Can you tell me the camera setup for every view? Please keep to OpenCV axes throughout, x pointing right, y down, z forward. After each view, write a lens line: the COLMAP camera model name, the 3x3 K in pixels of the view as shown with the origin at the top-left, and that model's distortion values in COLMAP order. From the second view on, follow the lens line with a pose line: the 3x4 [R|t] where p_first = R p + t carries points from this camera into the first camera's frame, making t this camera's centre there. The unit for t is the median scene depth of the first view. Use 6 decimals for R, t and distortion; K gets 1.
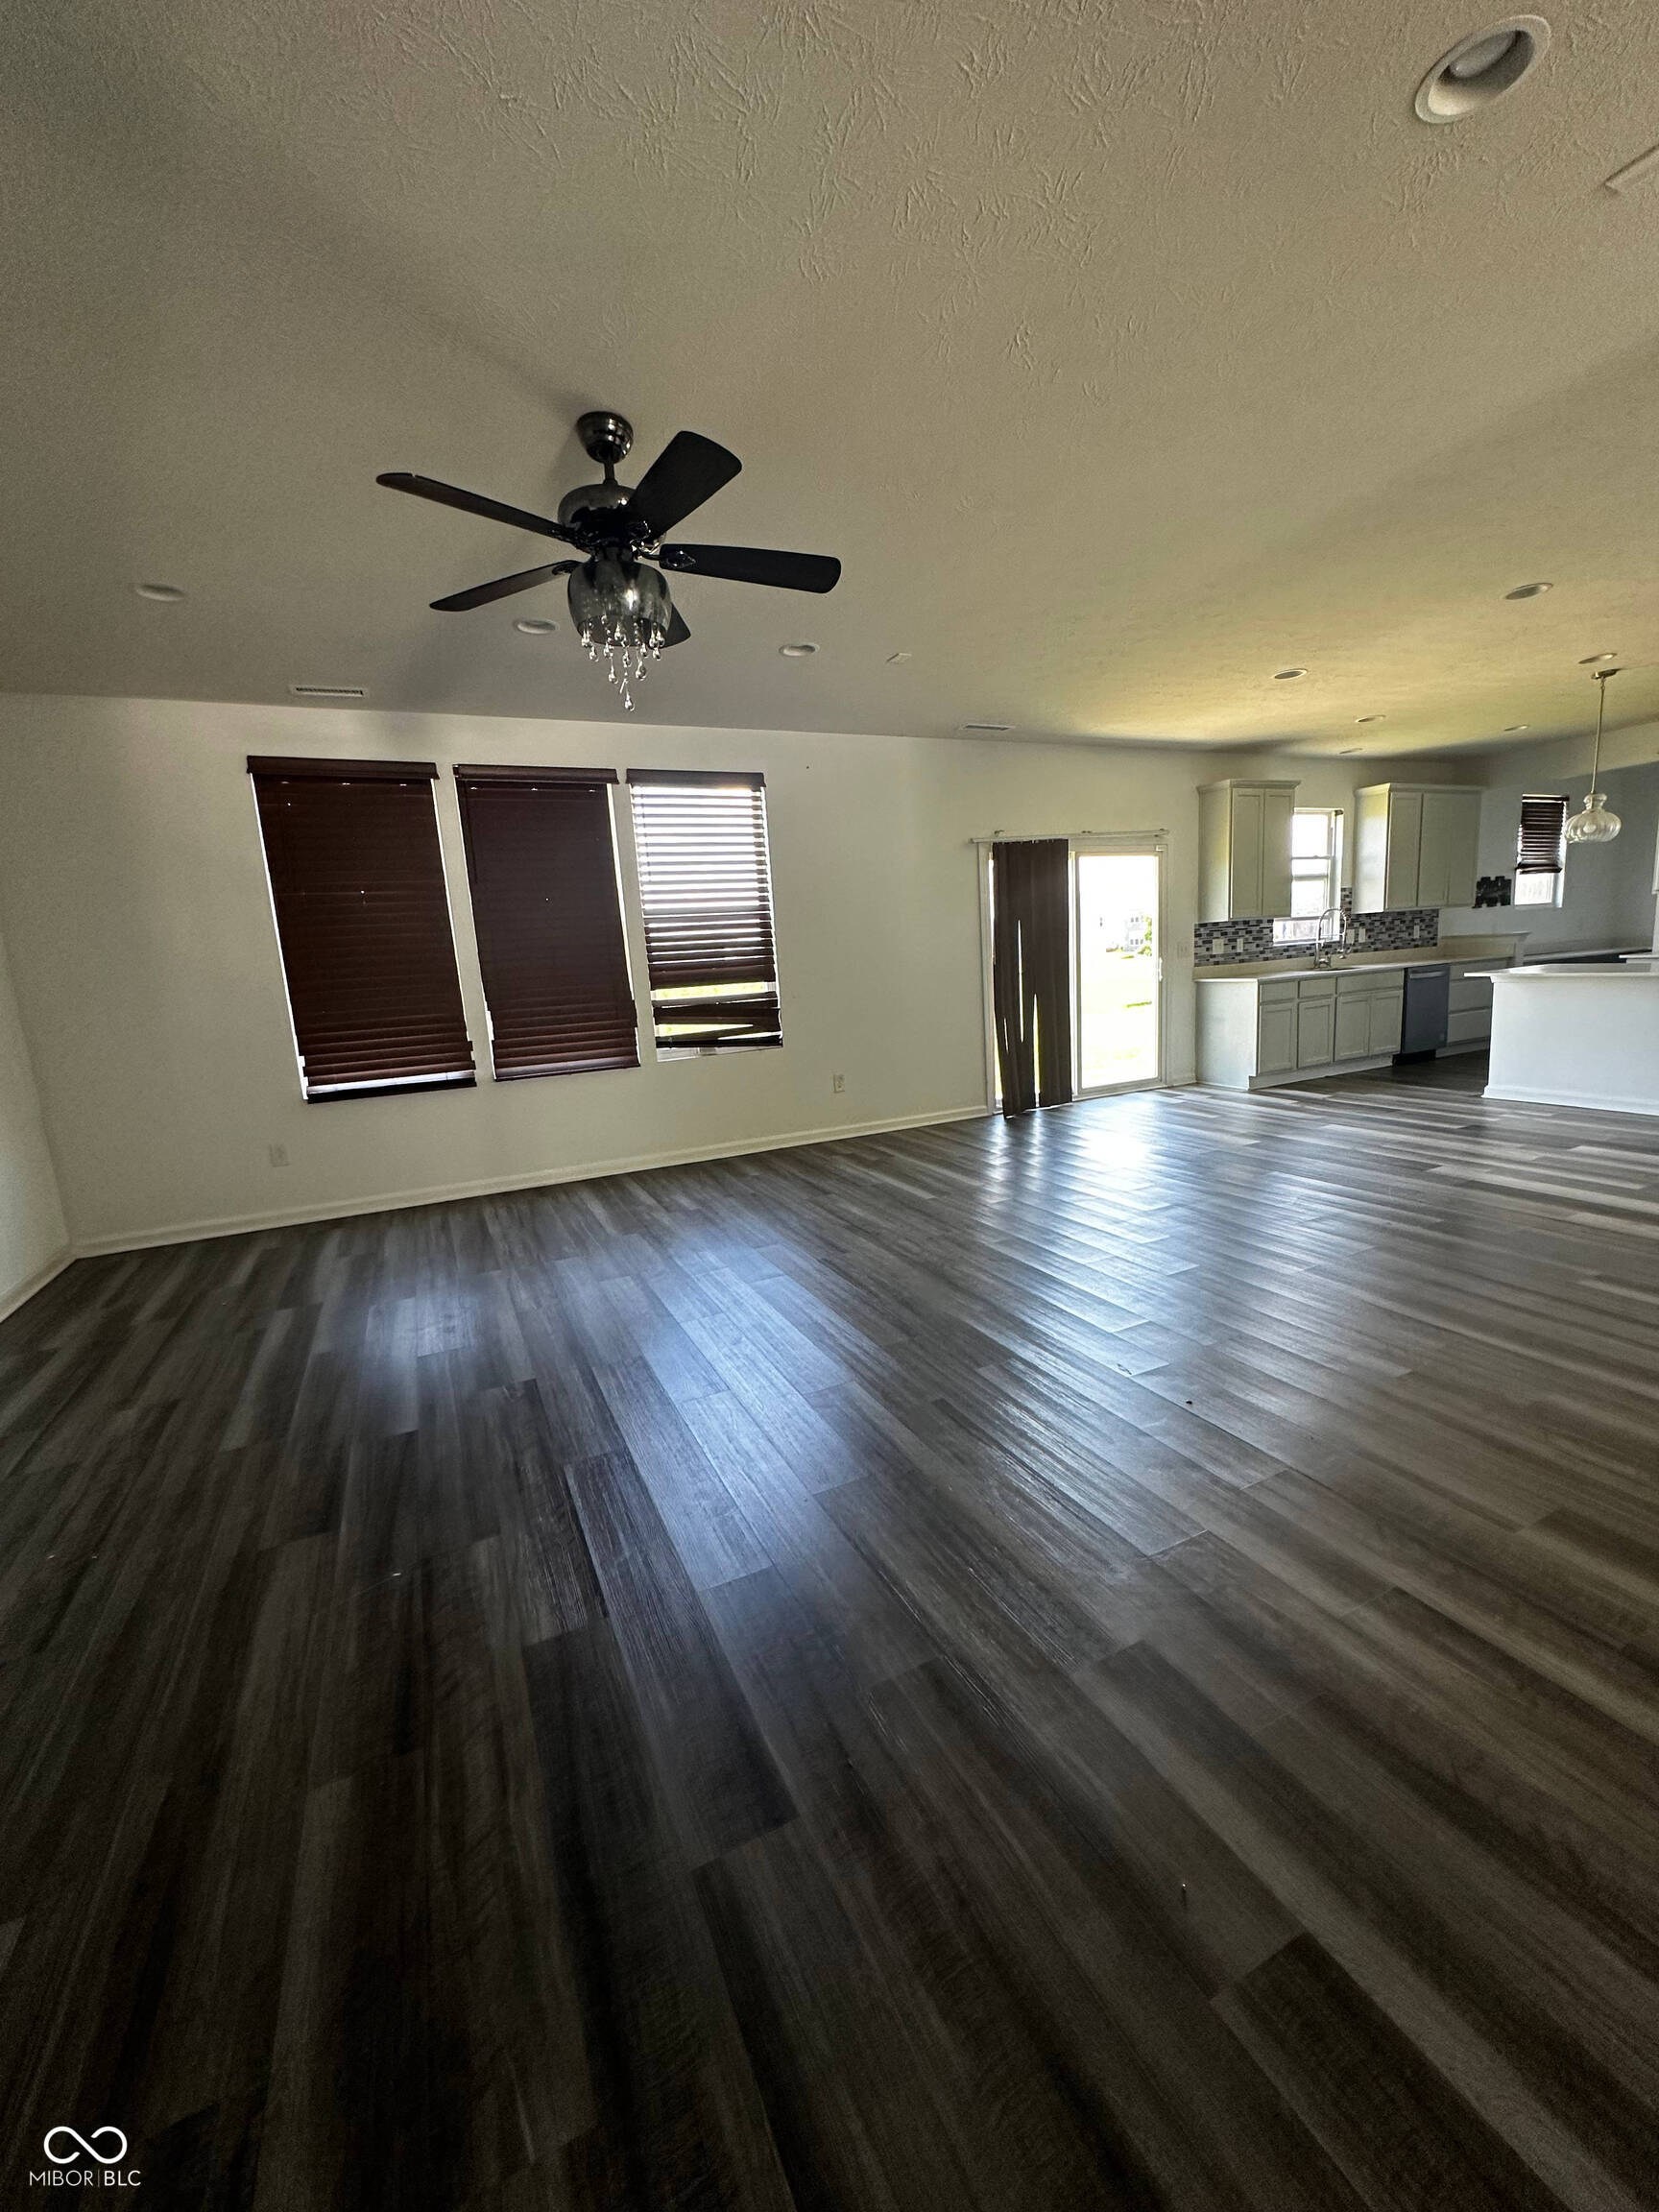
lens RADIAL K [[885.1, 0, 829.4], [0, 885.1, 1106.7], [0, 0, 1]] dist [-0.002780, -0.000045]
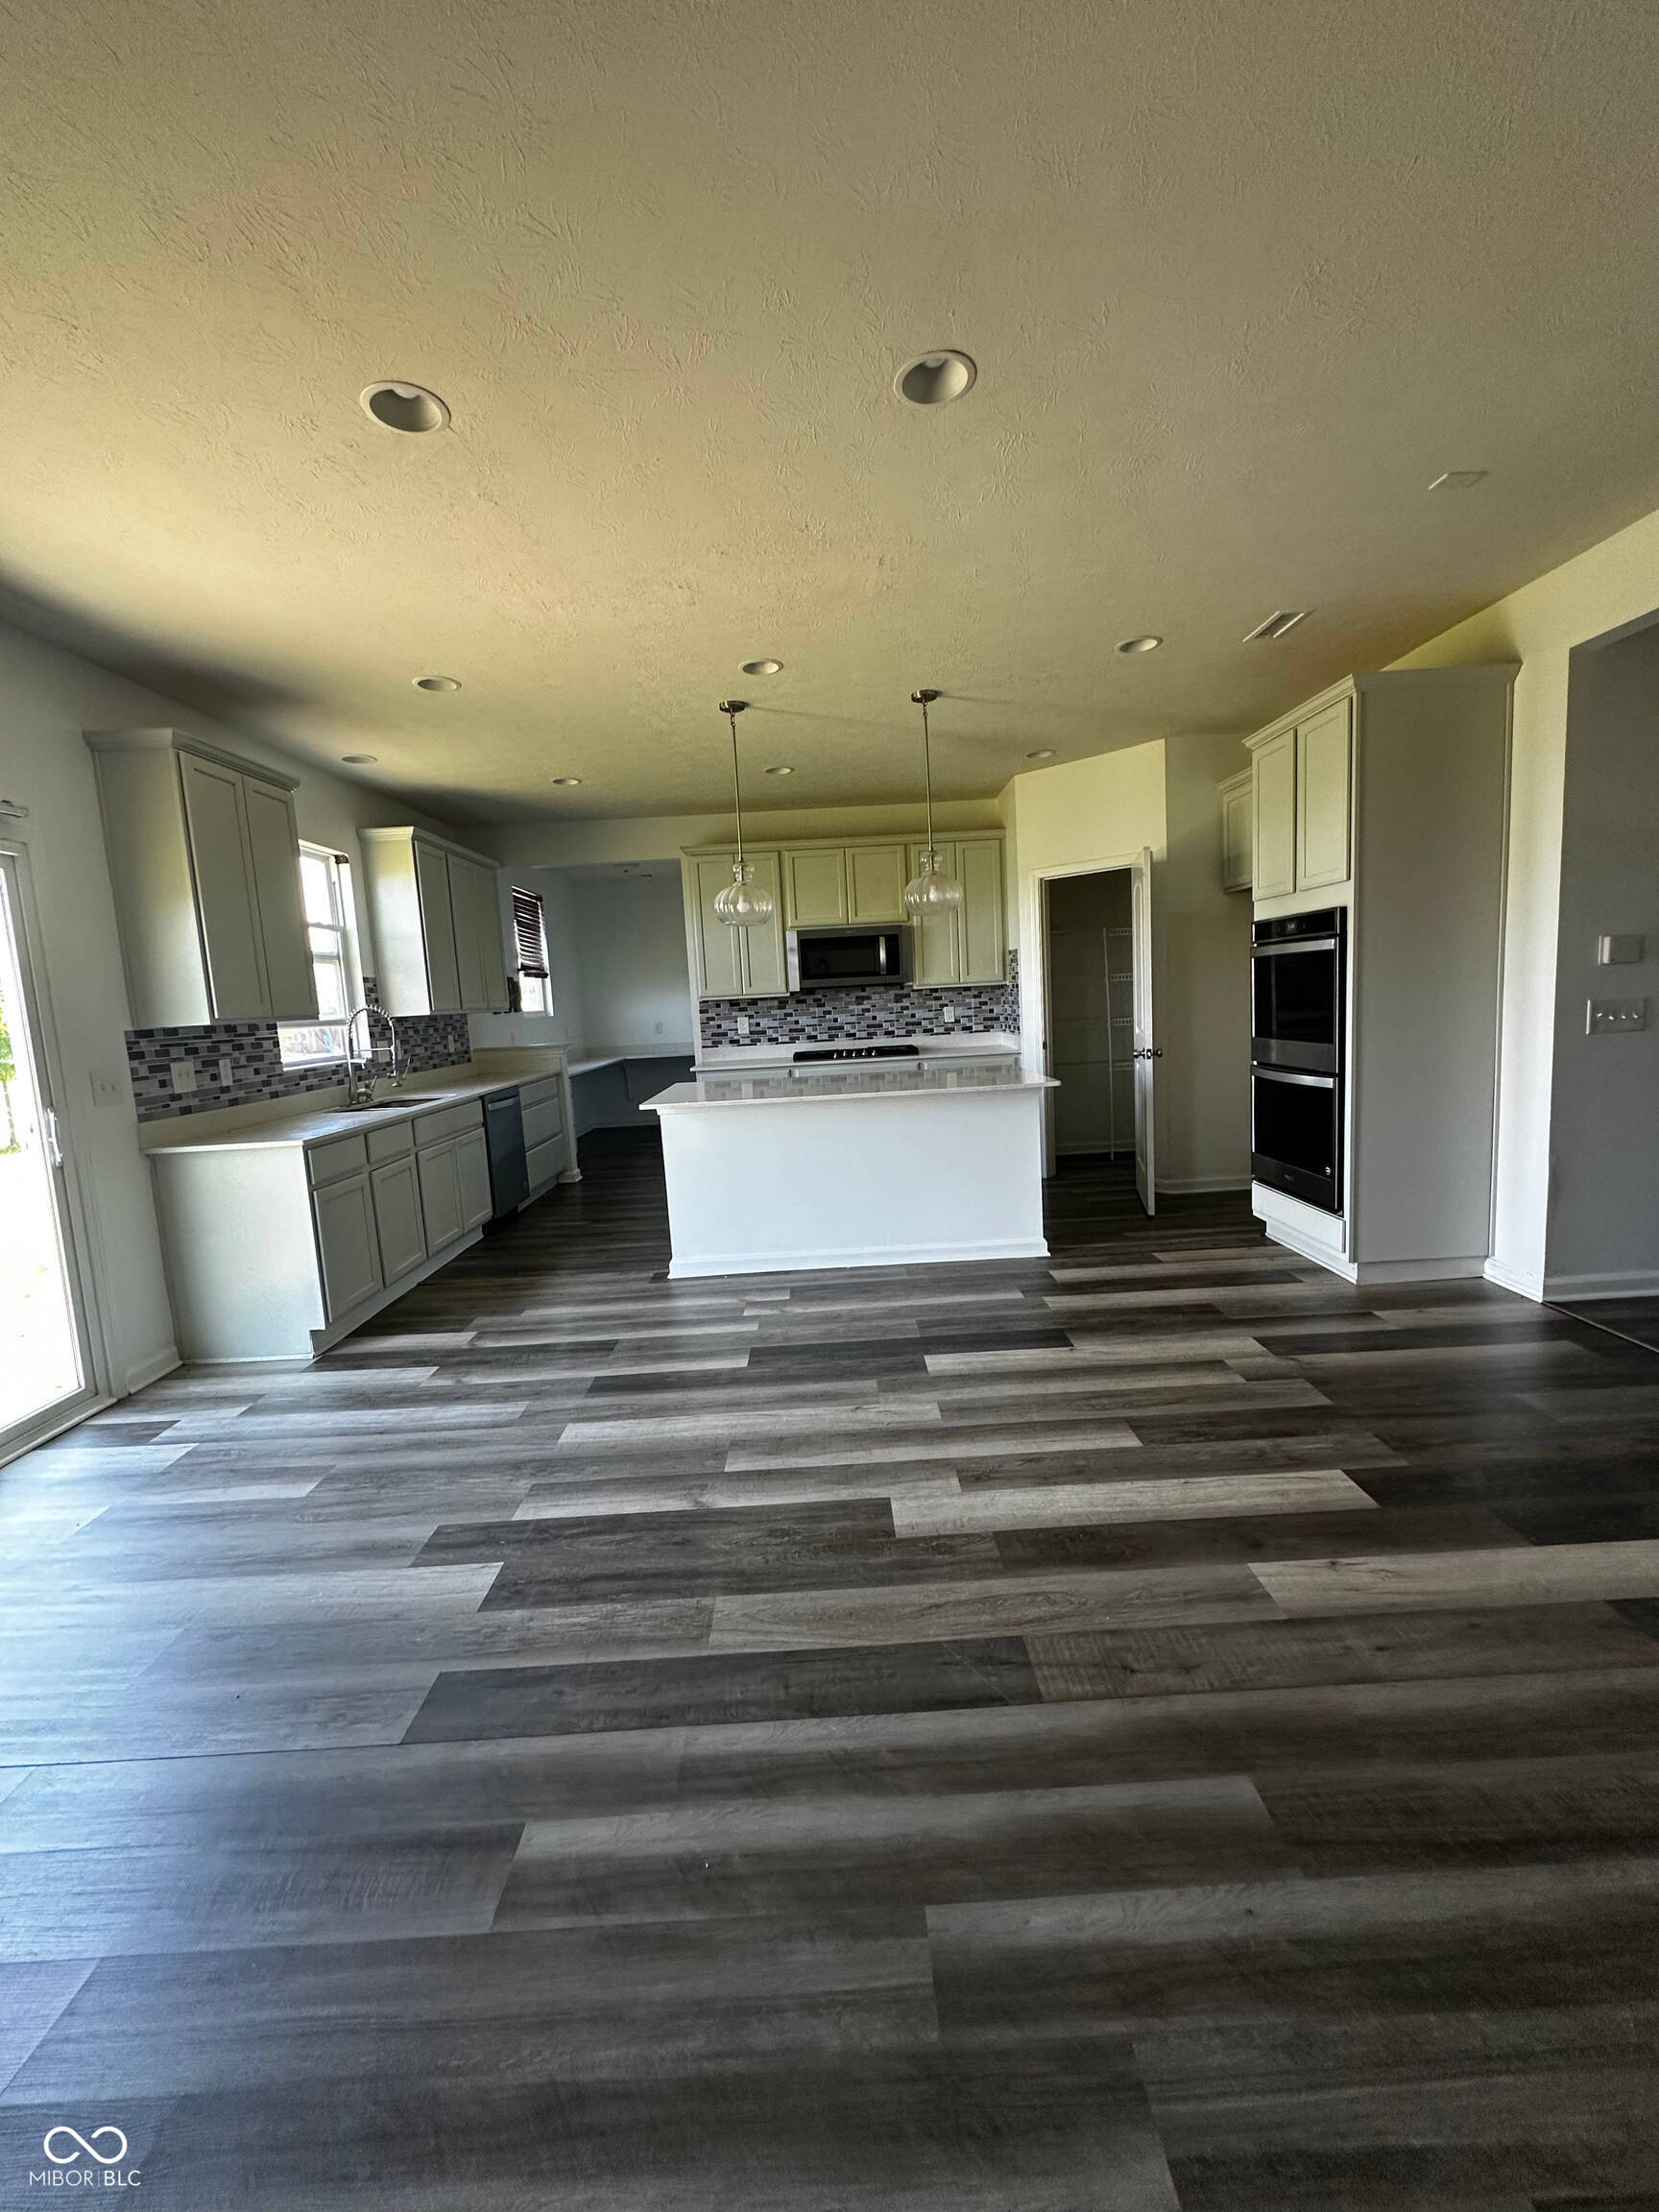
lens RADIAL K [[885.1, 0, 828.3], [0, 885.1, 1102.2], [0, 0, 1]] dist [-0.002780, -0.000045]
pose [[0.419239, -0.067648, 0.905352, 0.197950], [0.184105, 0.982836, -0.011815, -0.129866], [-0.889013, 0.171634, 0.424497, 0.646566]]
